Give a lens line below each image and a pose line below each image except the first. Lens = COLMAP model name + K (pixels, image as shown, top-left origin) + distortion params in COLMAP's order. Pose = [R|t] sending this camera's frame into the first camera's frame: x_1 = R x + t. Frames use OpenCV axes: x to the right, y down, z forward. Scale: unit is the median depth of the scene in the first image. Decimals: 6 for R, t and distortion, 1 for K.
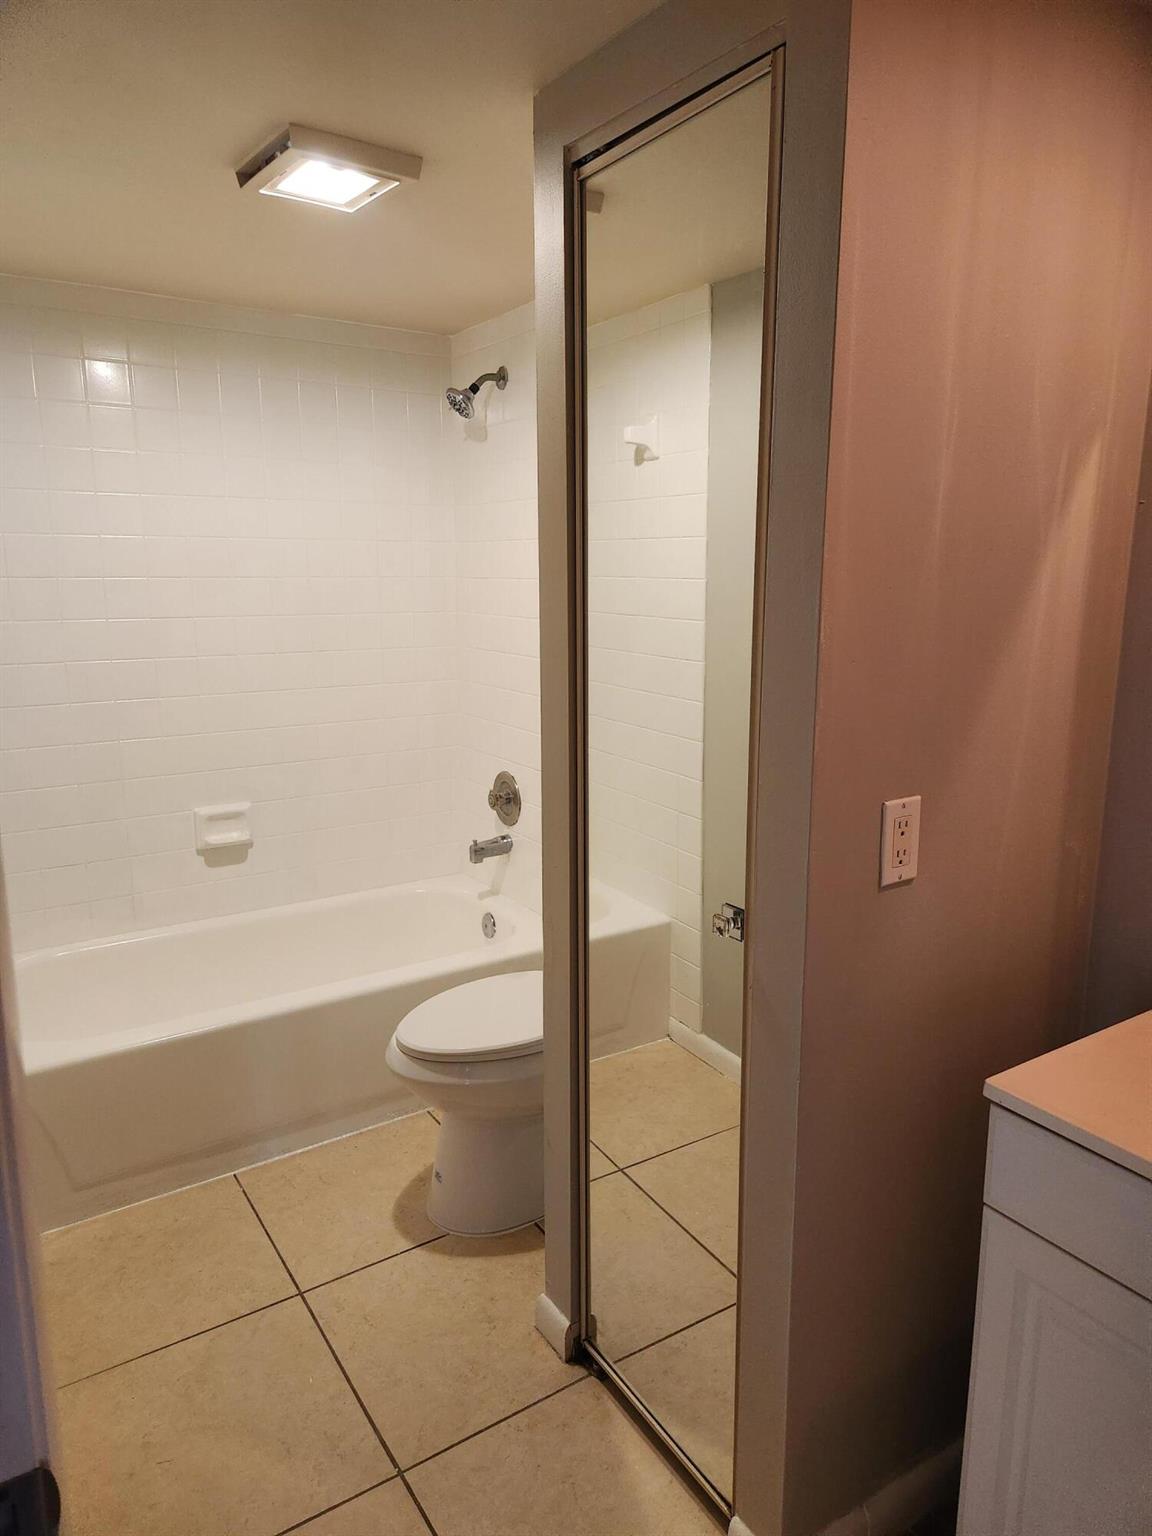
lens RADIAL K [[1025.4, 0, 615.6], [0, 1025.4, 786.6], [0, 0, 1]] dist [0.074261, -0.062893]
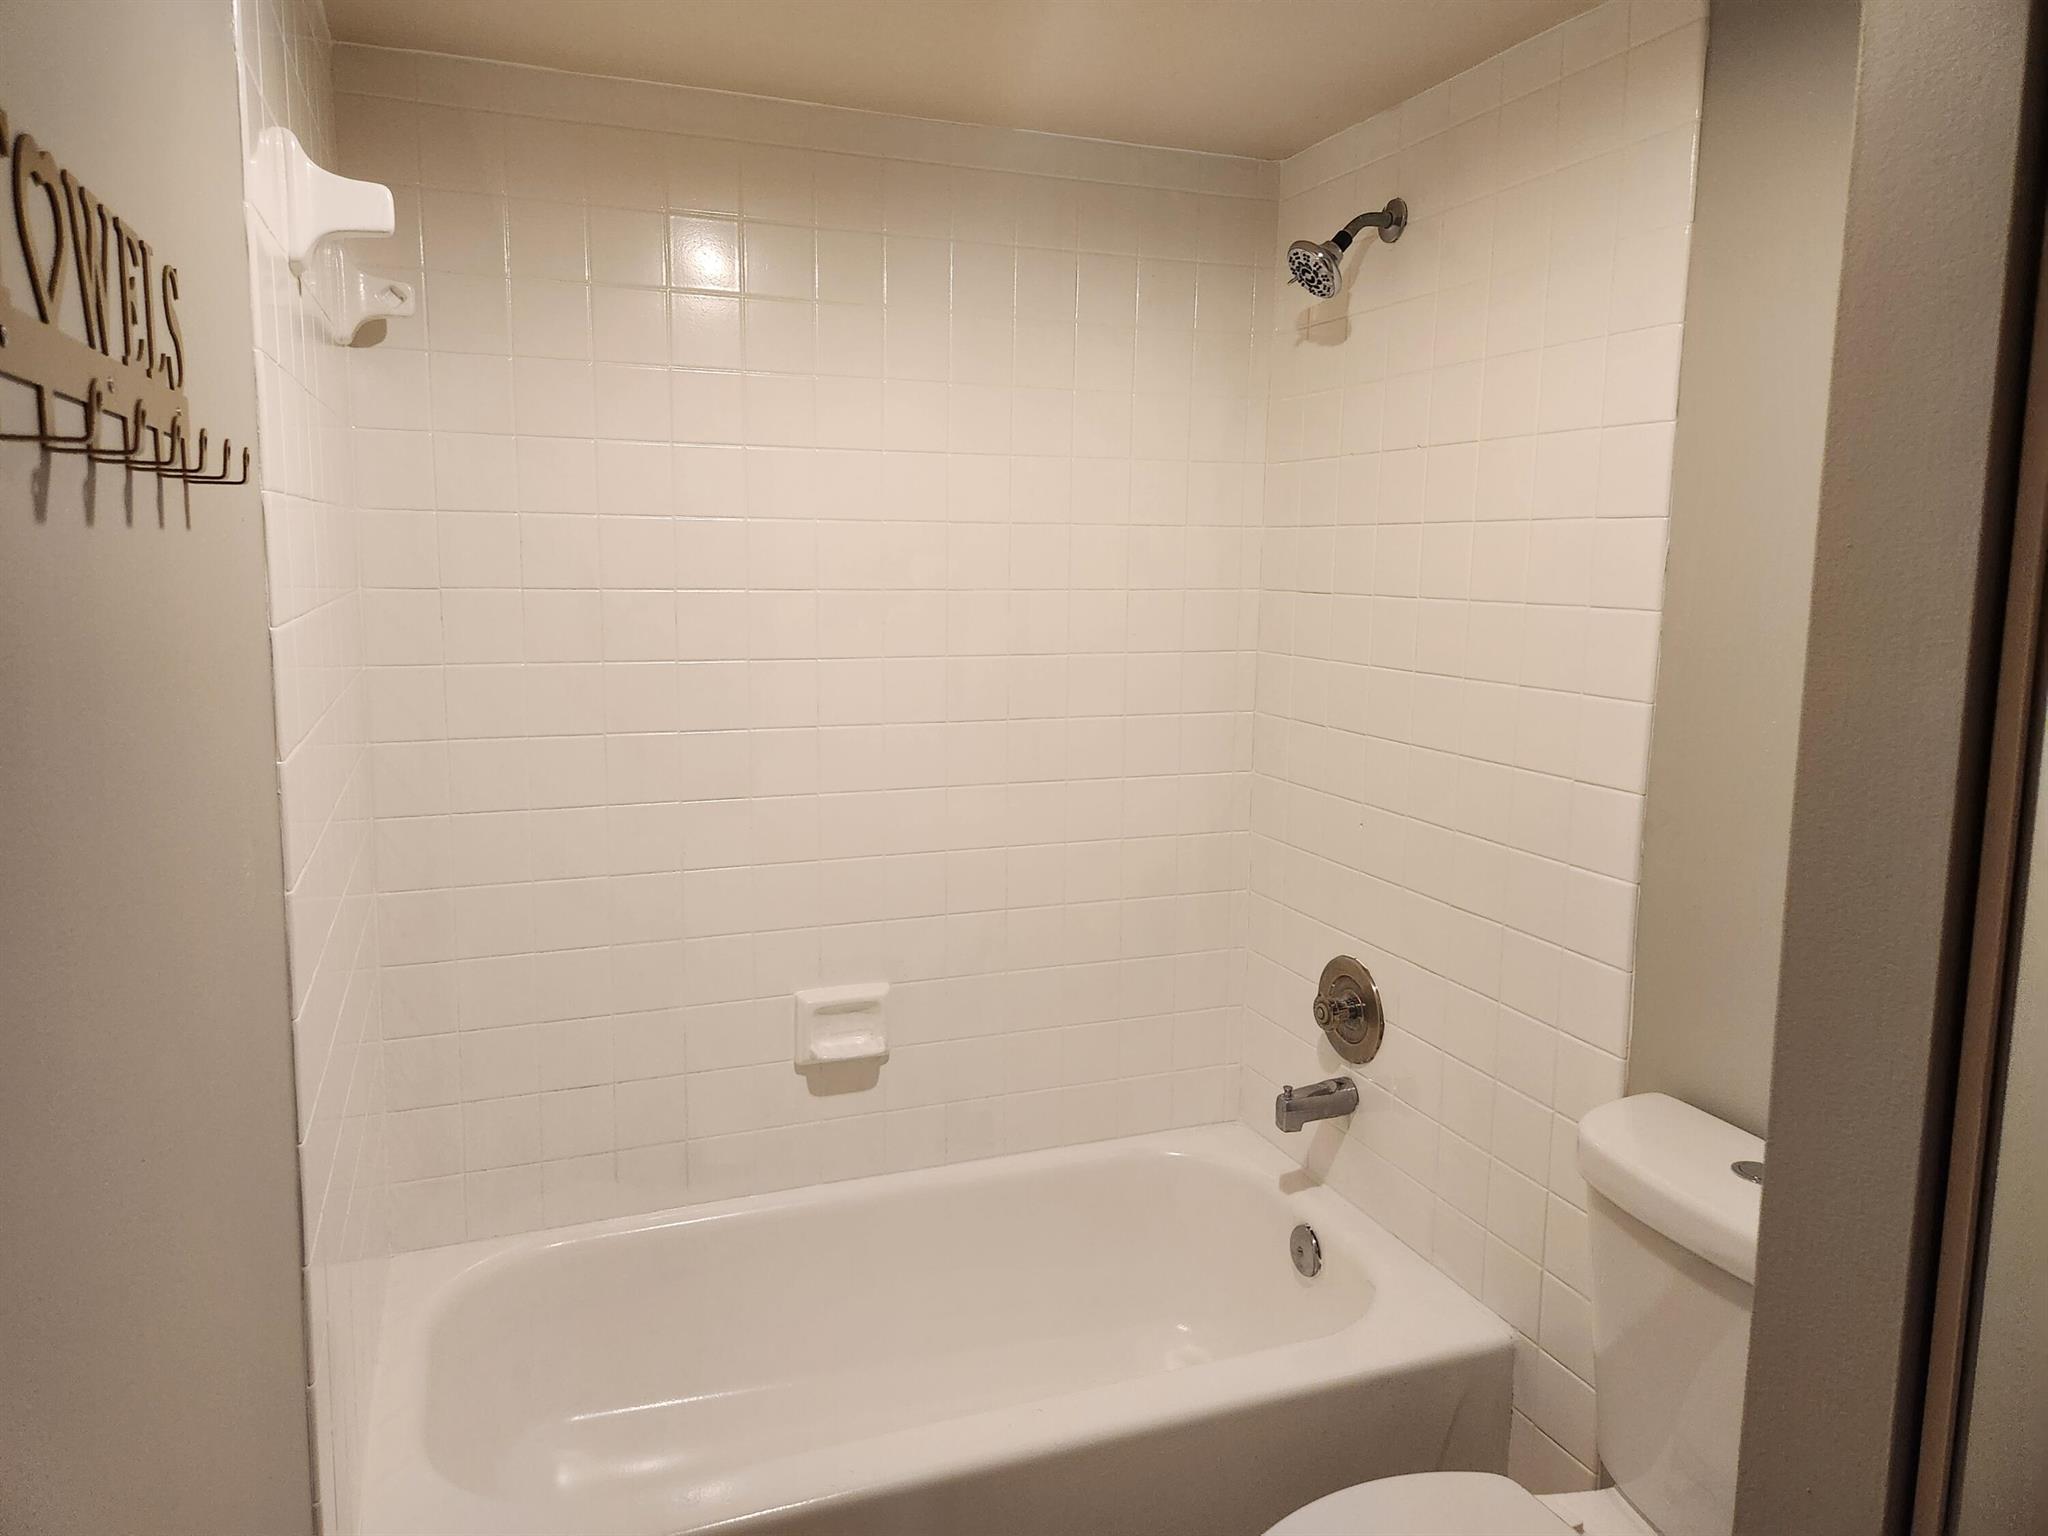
lens RADIAL K [[1367.2, 0, 1022.7], [0, 1367.2, 762.6], [0, 0, 1]] dist [0.074261, -0.062893]
pose [[0.976108, 0.036412, -0.214214, -0.126206], [-0.049324, 0.997254, -0.055242, -0.068201], [0.211615, 0.064488, 0.975223, 0.278128]]
